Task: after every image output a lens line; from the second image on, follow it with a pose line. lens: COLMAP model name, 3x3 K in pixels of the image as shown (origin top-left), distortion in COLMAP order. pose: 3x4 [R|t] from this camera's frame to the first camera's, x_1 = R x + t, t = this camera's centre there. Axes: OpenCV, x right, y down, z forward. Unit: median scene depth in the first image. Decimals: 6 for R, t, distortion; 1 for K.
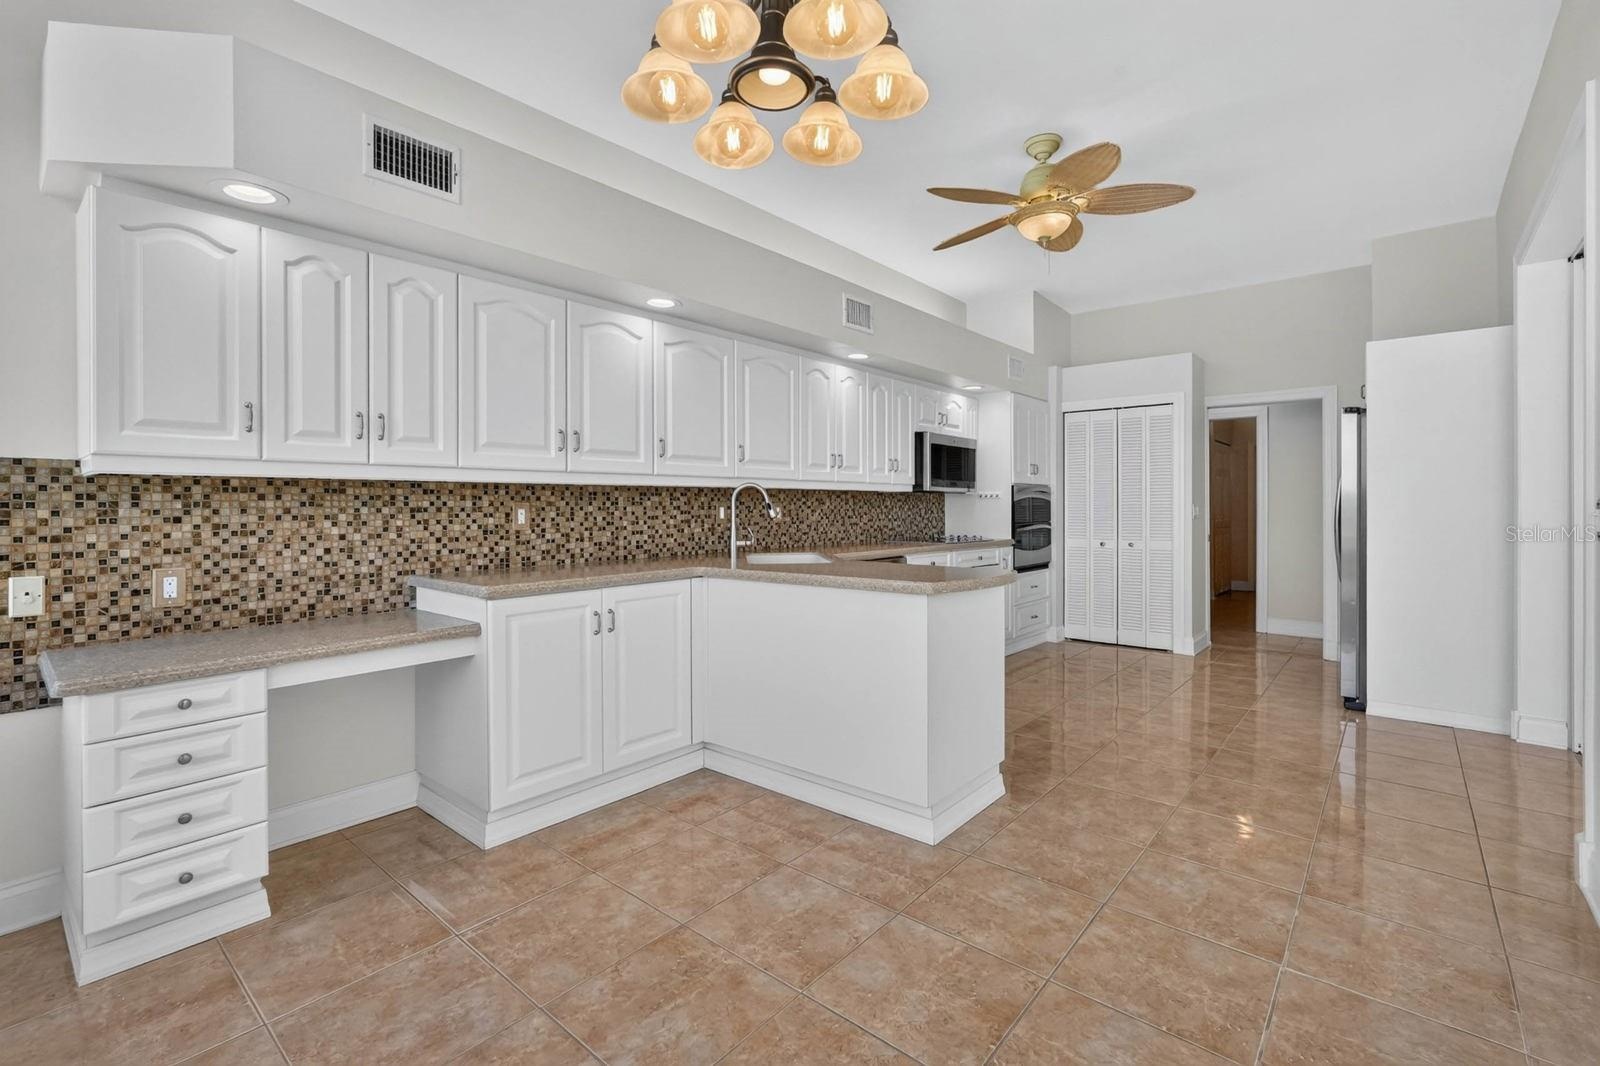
lens RADIAL K [[717.1, 0, 795.3], [0, 717.1, 514.2], [0, 0, 1]] dist [-0.000664, -0.000031]
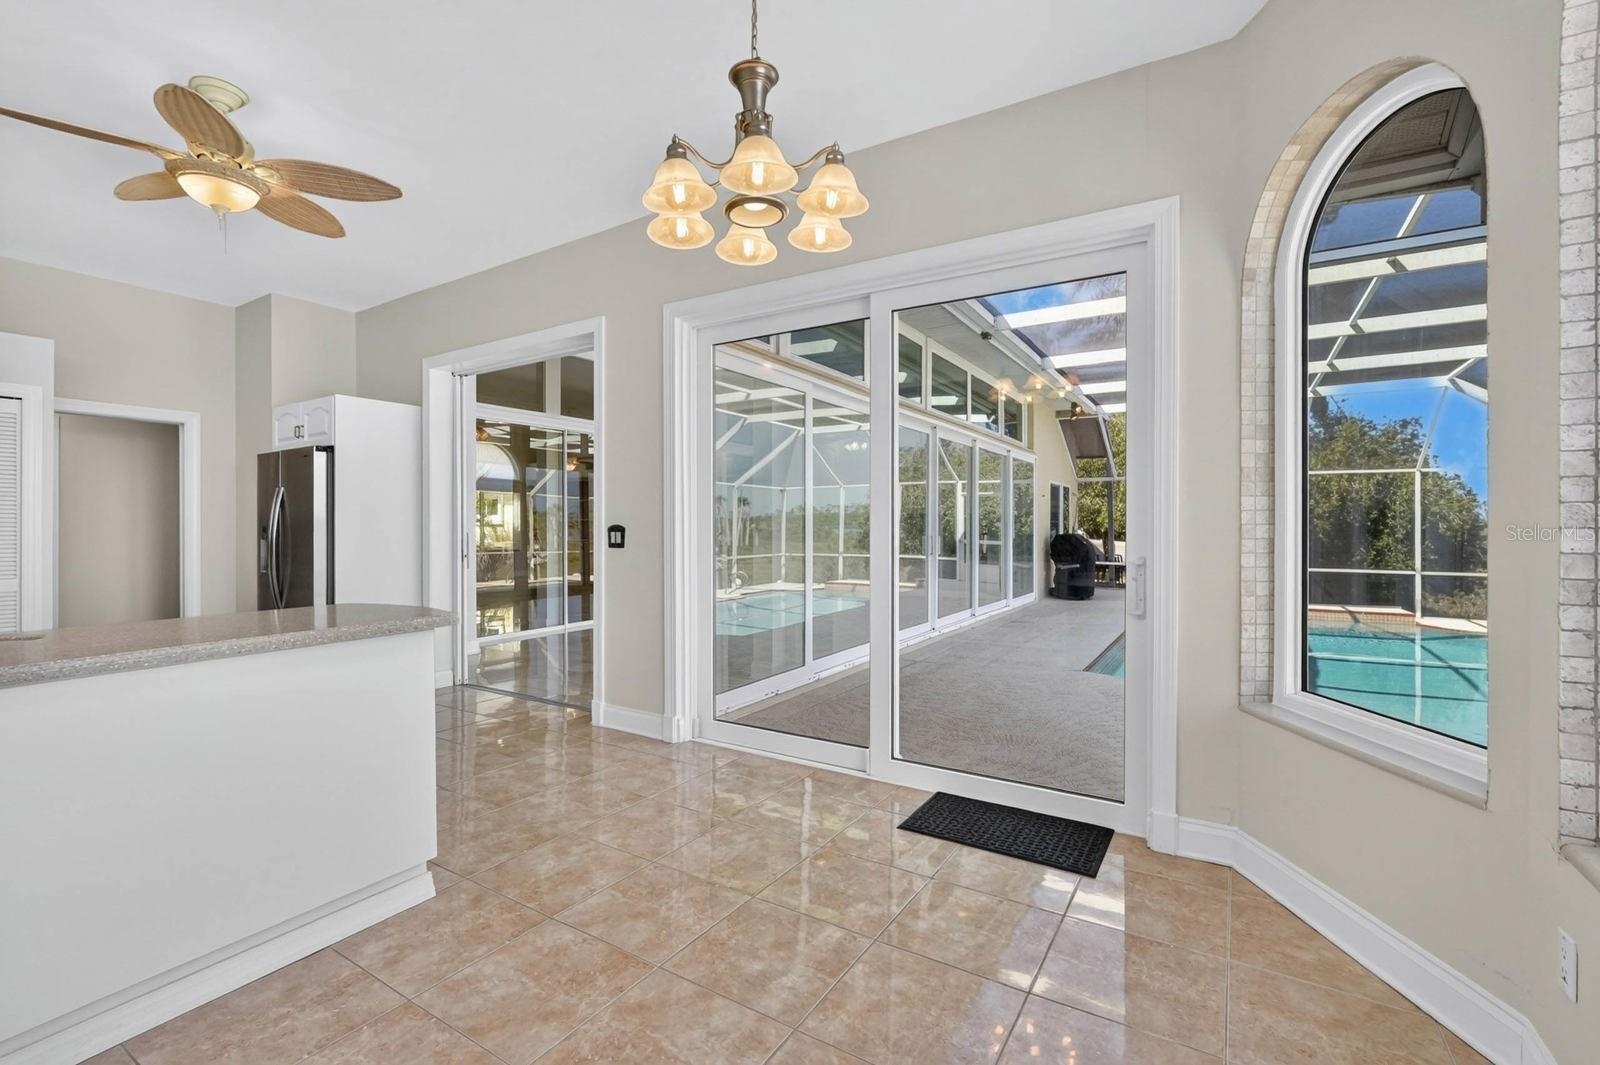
lens RADIAL K [[717.1, 0, 795.3], [0, 717.1, 513.7], [0, 0, 1]] dist [-0.000664, -0.000031]
pose [[-0.157486, 0.021032, 0.987297, -0.973259], [0.011398, 0.999745, -0.019480, -0.014247], [-0.987455, 0.008185, -0.157685, 0.813823]]
